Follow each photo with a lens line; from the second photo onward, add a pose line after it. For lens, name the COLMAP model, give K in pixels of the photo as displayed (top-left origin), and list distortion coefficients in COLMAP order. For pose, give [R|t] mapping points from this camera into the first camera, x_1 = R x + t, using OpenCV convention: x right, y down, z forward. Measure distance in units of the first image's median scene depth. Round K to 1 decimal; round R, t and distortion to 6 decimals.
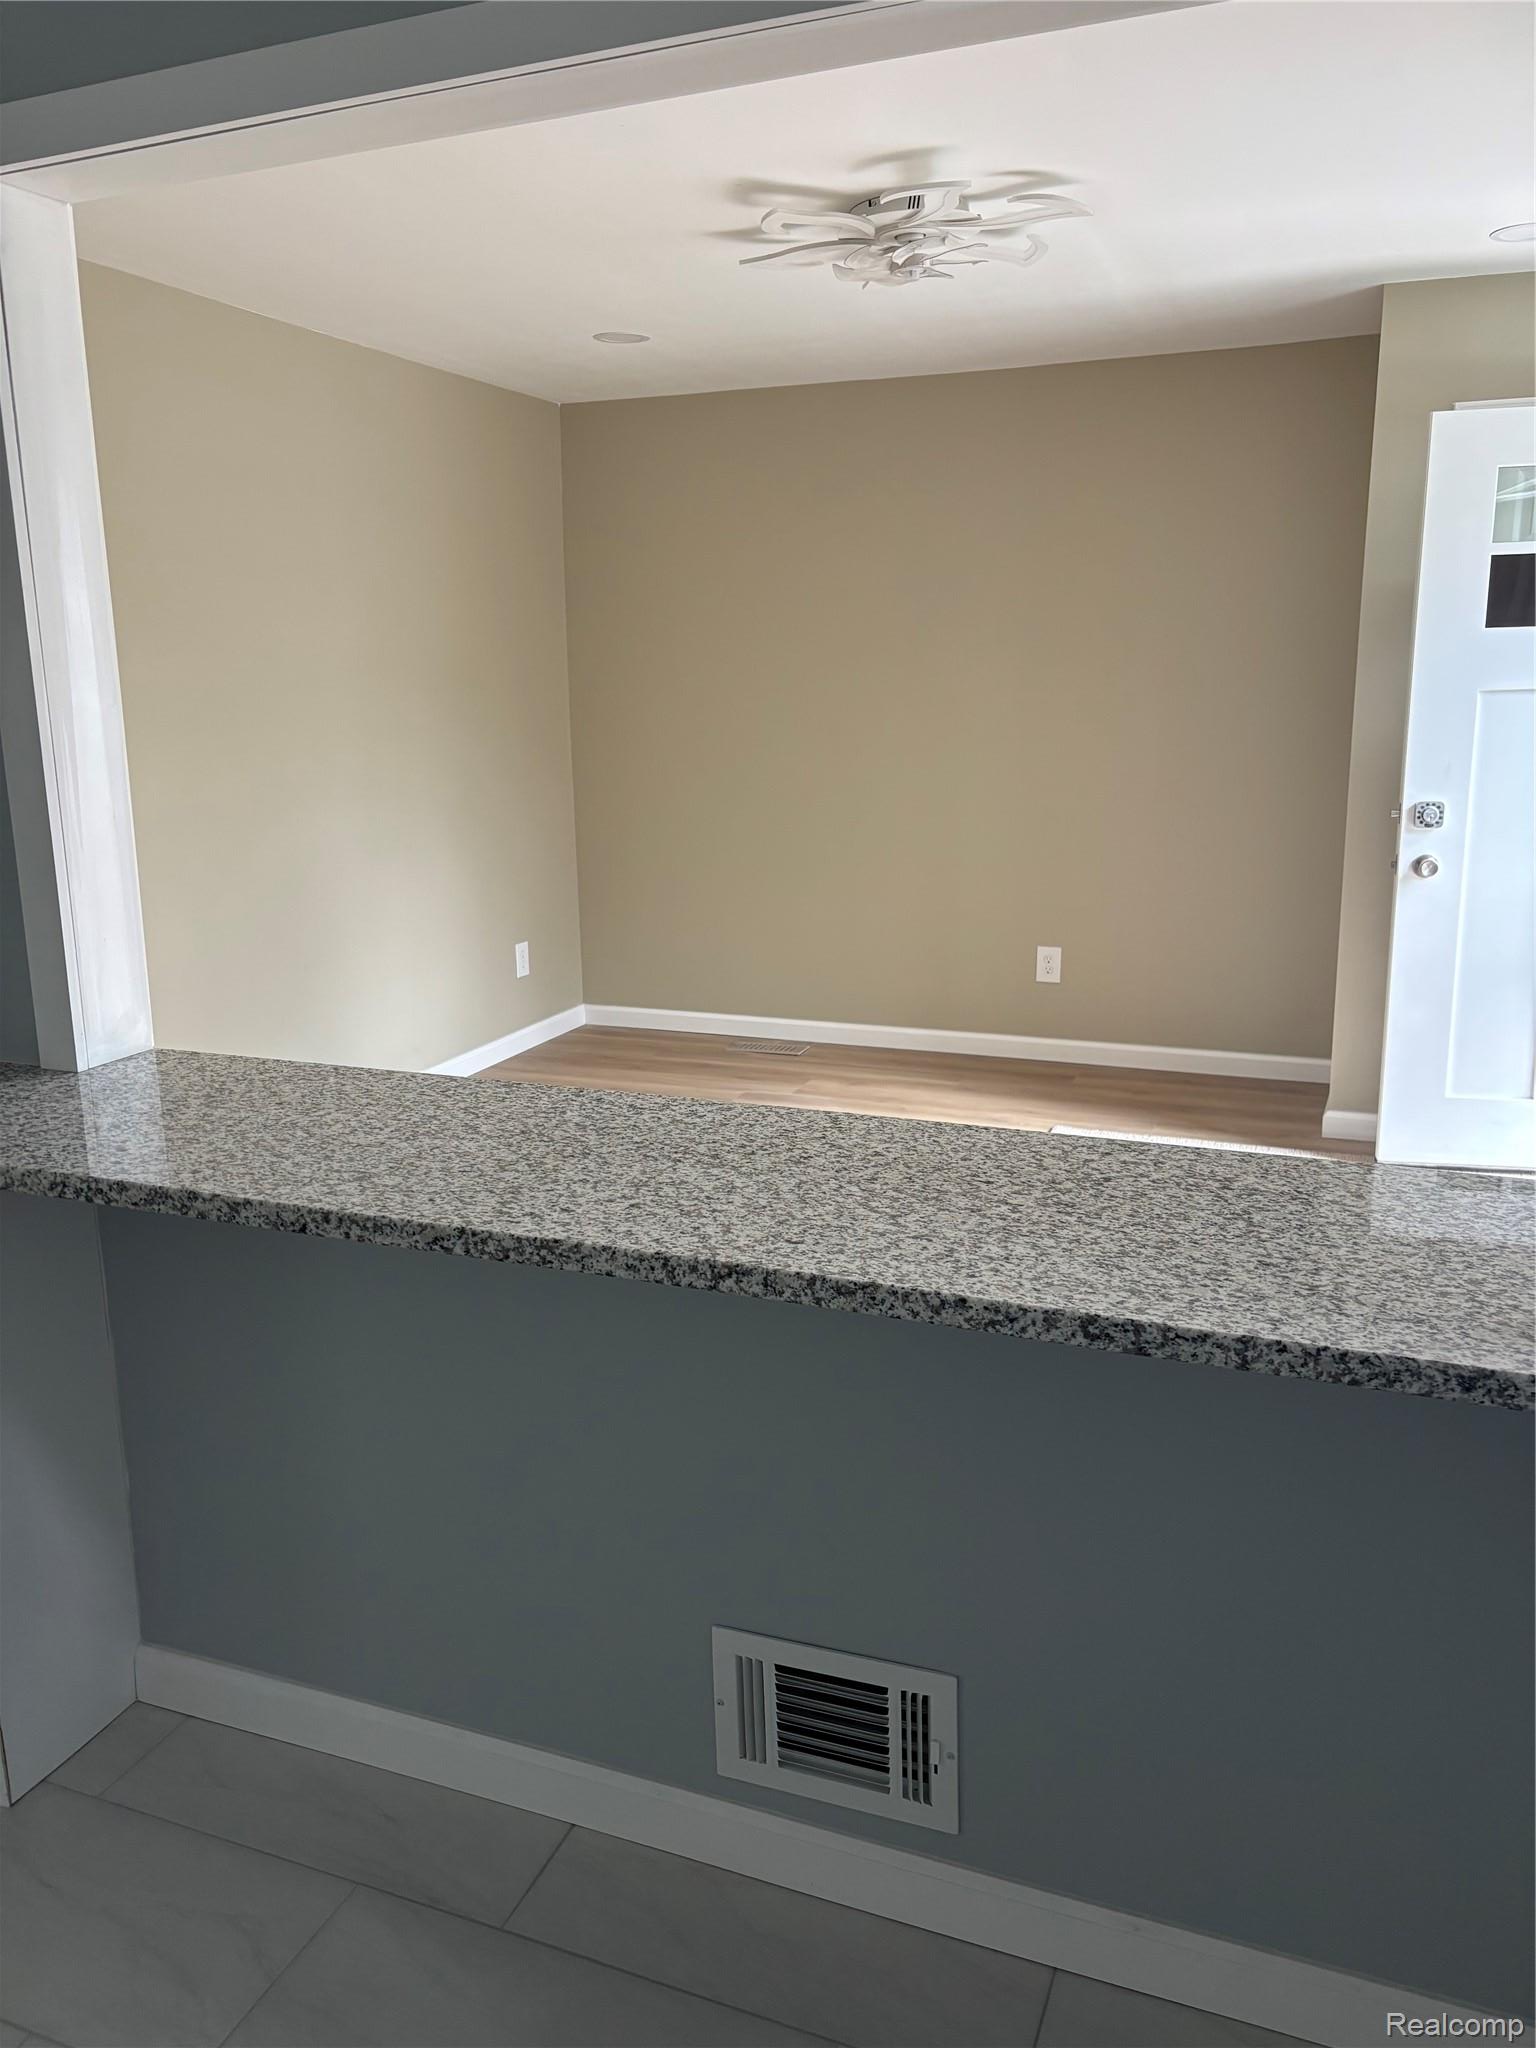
lens RADIAL K [[1585.9, 0, 768.0], [0, 1585.9, 1024.0], [0, 0, 1]] dist [0.080920, -0.096312]
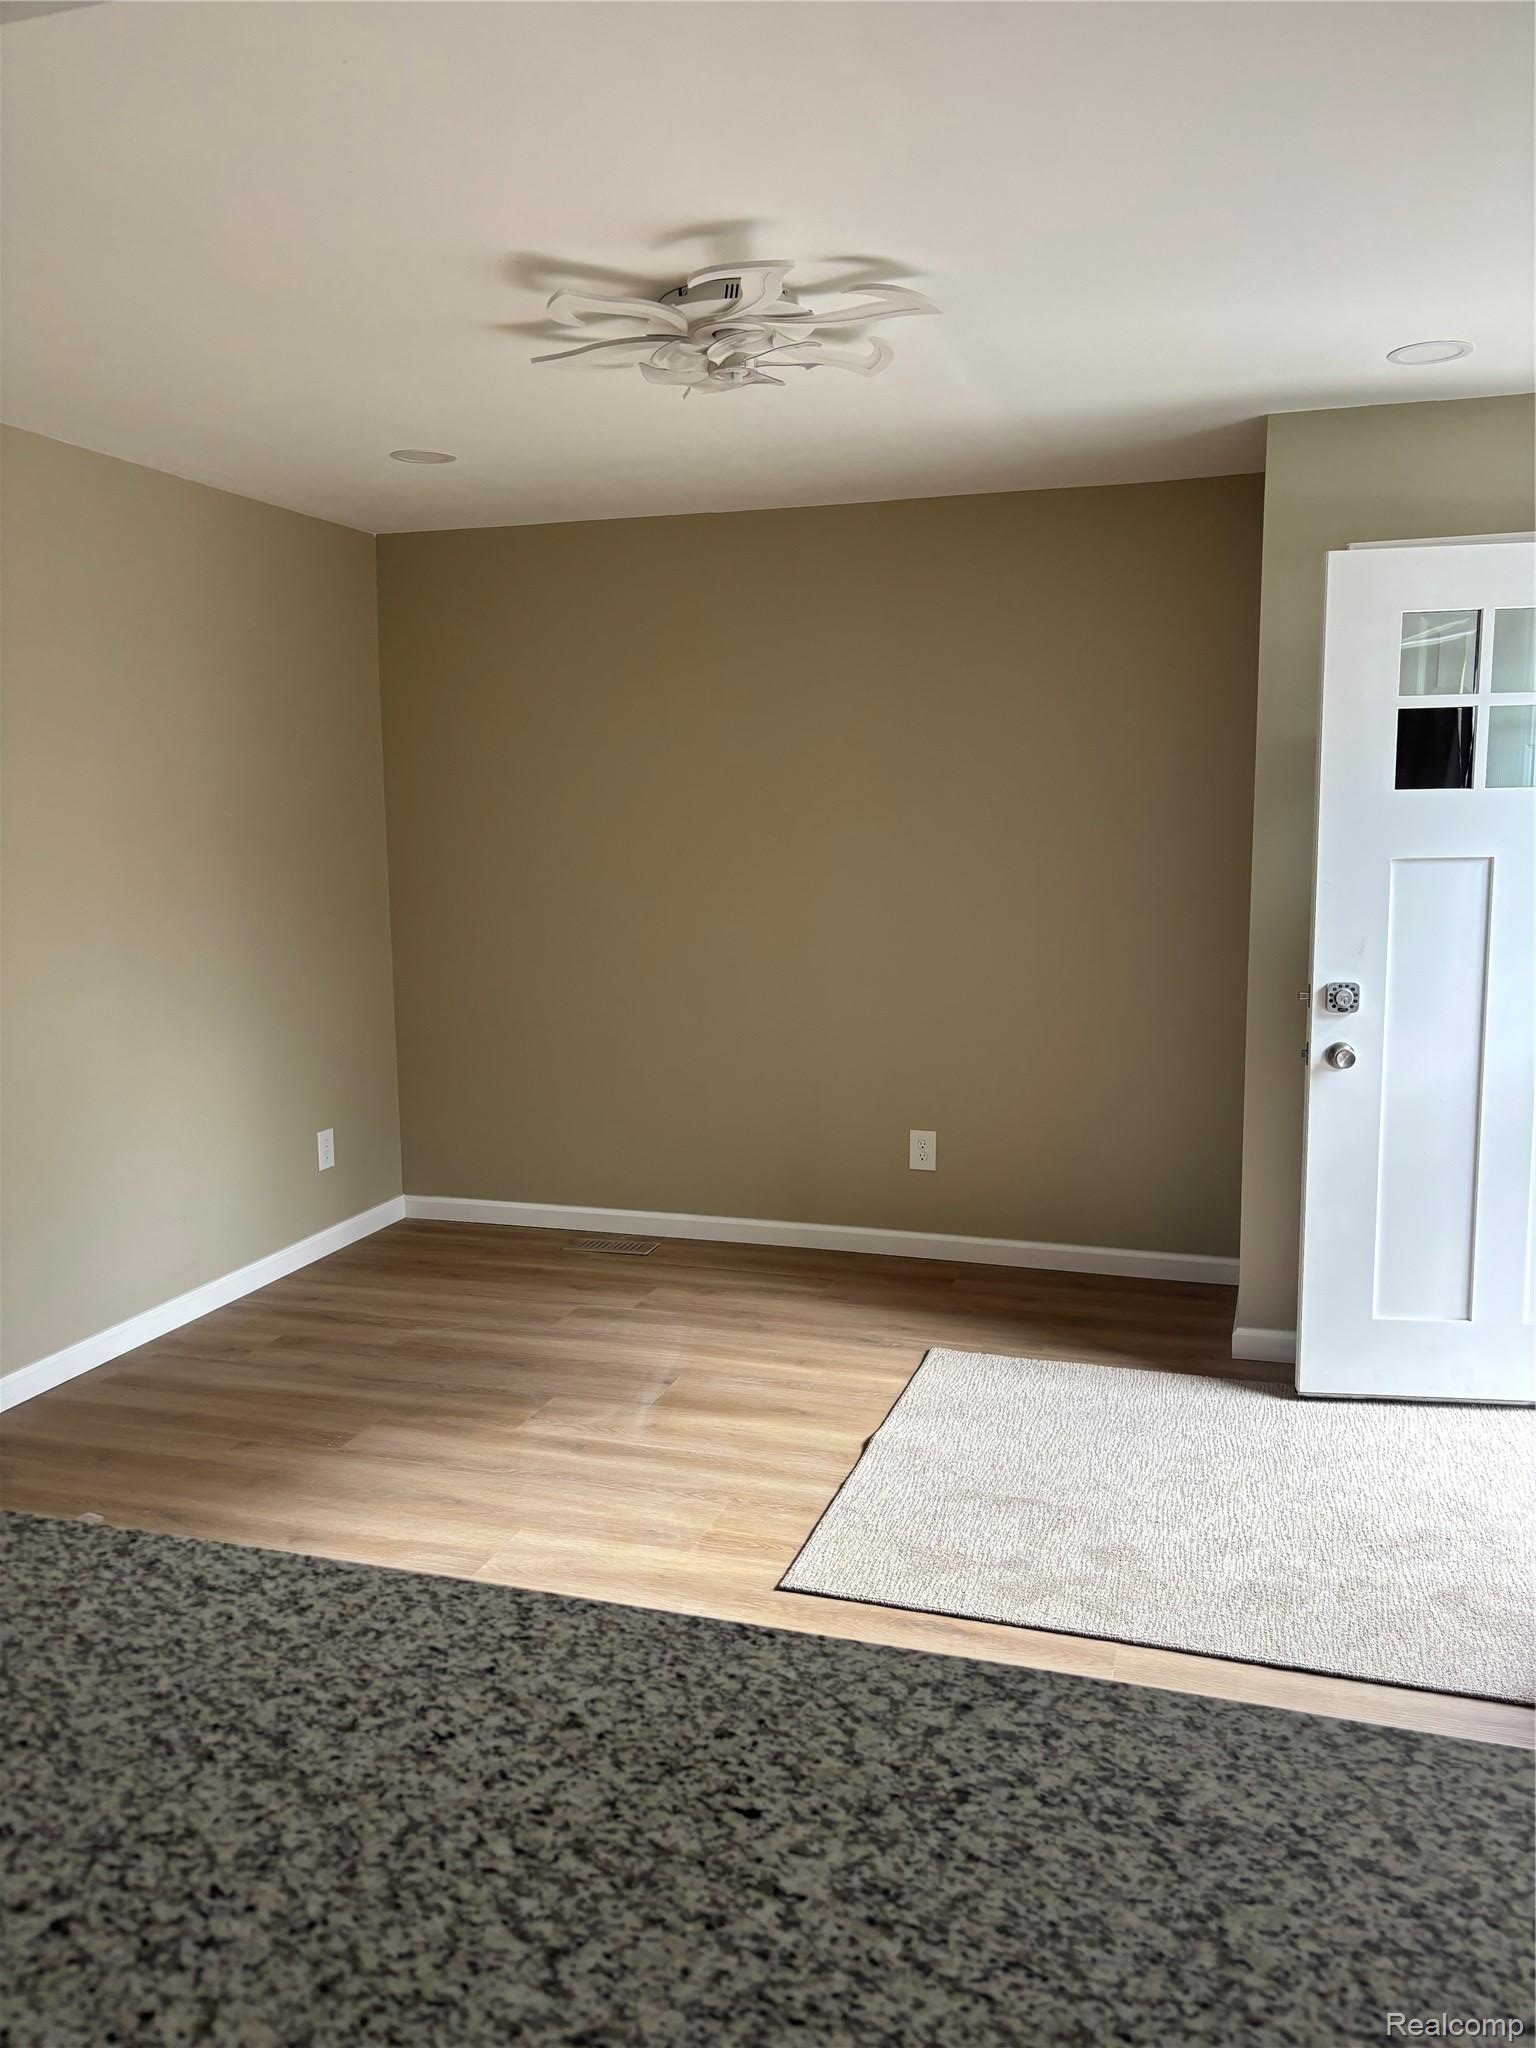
lens RADIAL K [[1585.9, 0, 768.0], [0, 1585.9, 1024.0], [0, 0, 1]] dist [0.080920, -0.096312]
pose [[0.997687, -0.003003, 0.067902, 0.092267], [0.008715, 0.996429, -0.083980, -0.109732], [-0.067408, 0.084377, 0.994151, 0.361147]]
